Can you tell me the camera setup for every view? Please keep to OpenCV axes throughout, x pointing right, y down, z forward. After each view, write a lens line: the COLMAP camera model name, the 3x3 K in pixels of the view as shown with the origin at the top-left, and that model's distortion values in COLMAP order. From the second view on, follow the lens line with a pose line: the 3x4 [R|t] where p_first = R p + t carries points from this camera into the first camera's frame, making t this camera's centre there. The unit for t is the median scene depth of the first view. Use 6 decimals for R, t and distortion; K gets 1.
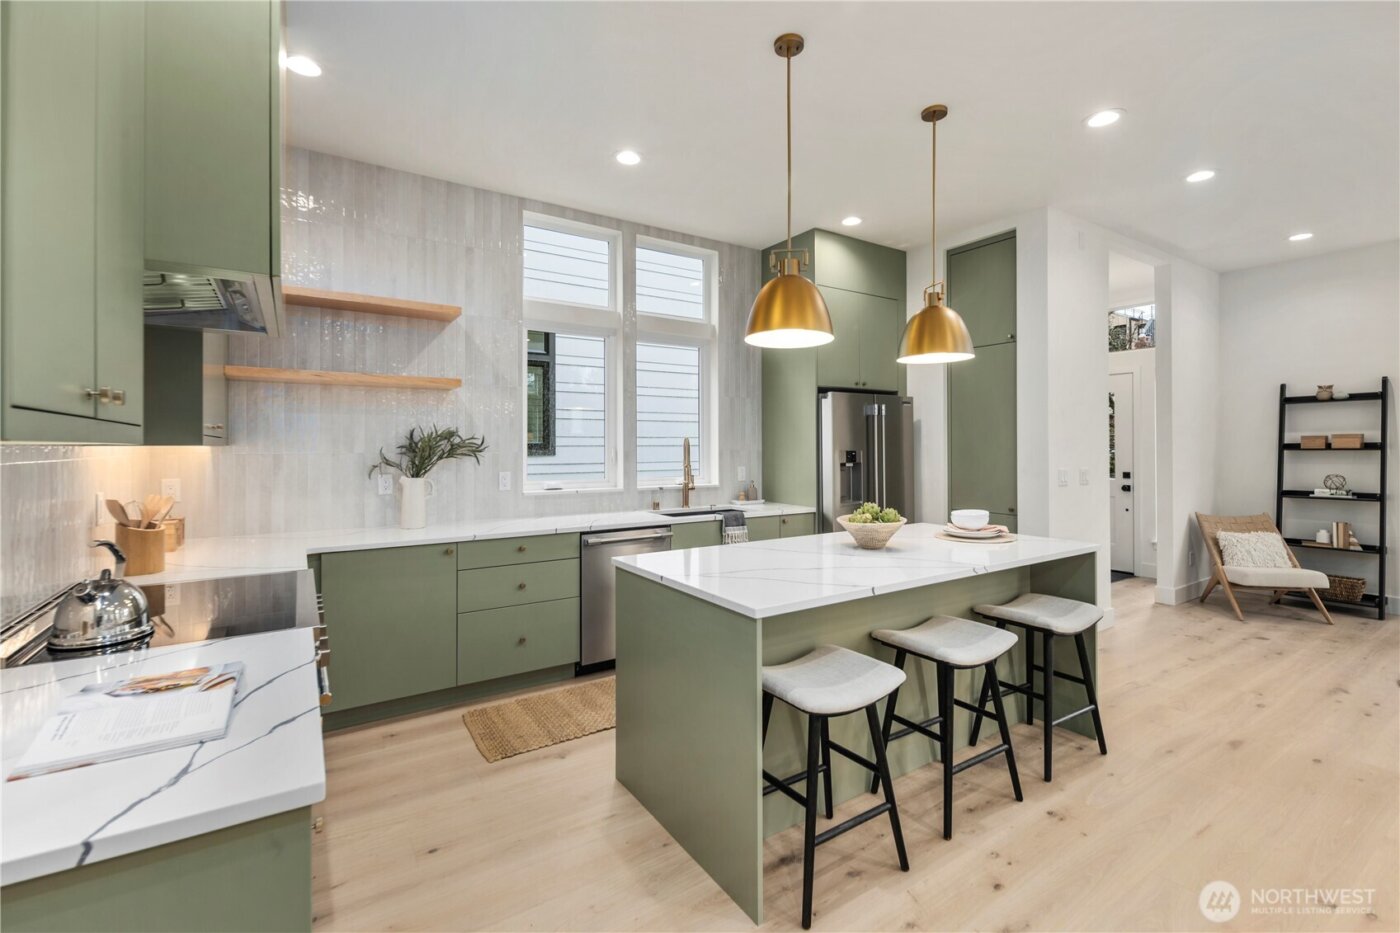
lens RADIAL K [[615.4, 0, 699.8], [0, 615.4, 440.7], [0, 0, 1]] dist [0.004671, -0.004152]
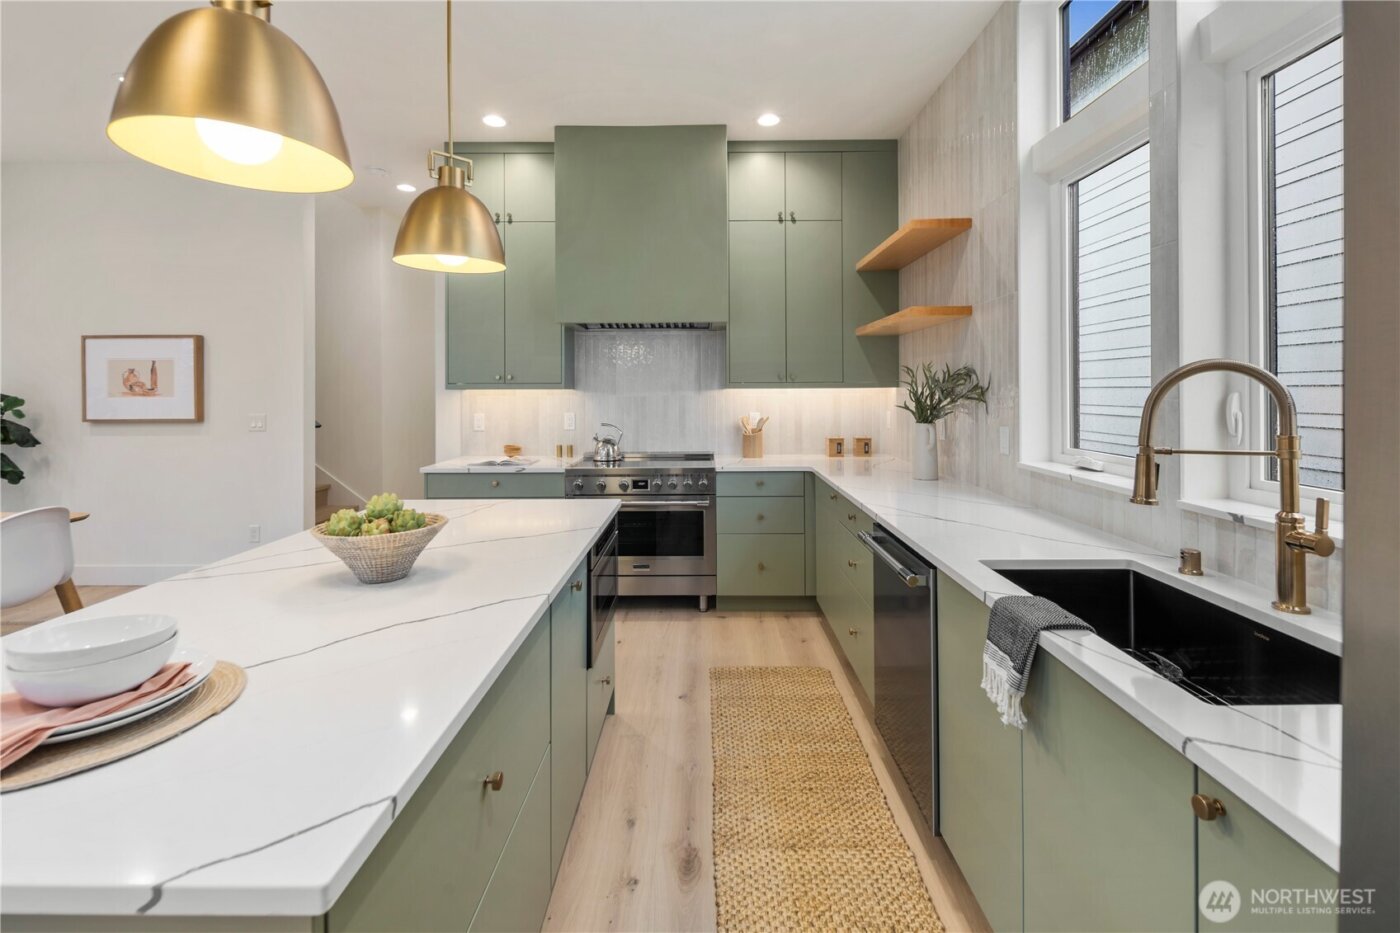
lens RADIAL K [[615.4, 0, 701.0], [0, 615.4, 387.3], [0, 0, 1]] dist [0.004671, -0.004152]
pose [[-0.551699, 0.000686, -0.834043, 0.373559], [0.013703, 0.999872, -0.008242, 0.008859], [0.833931, -0.015976, -0.551638, 0.987946]]
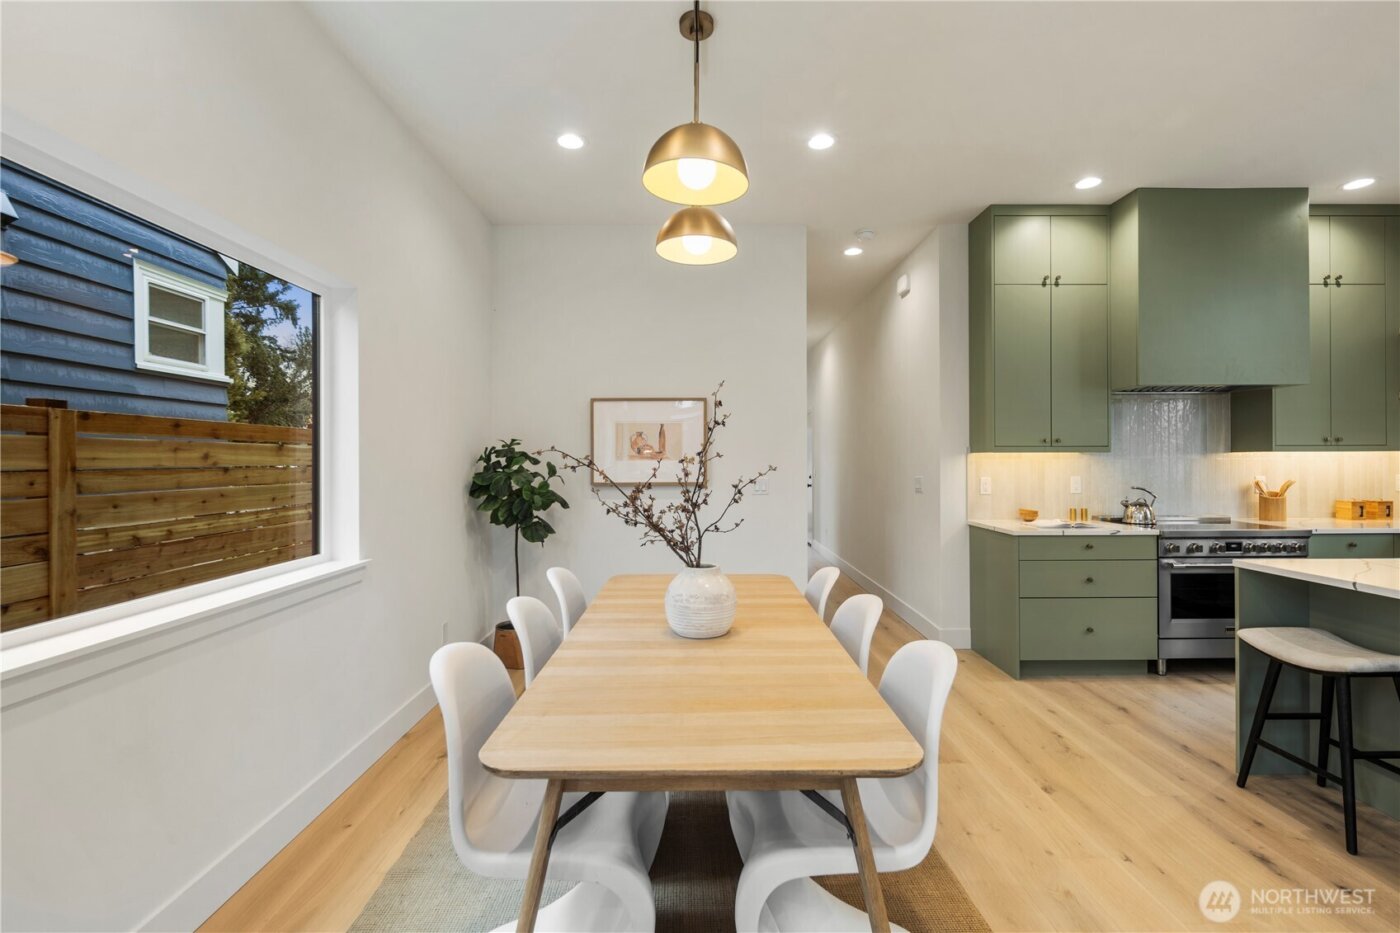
lens RADIAL K [[615.4, 0, 694.8], [0, 615.4, 457.7], [0, 0, 1]] dist [0.004671, -0.004152]
pose [[-0.546220, 0.002345, -0.837638, 0.828017], [0.013208, 0.999896, -0.005813, 0.006825], [0.837537, -0.014239, -0.546194, 0.293246]]
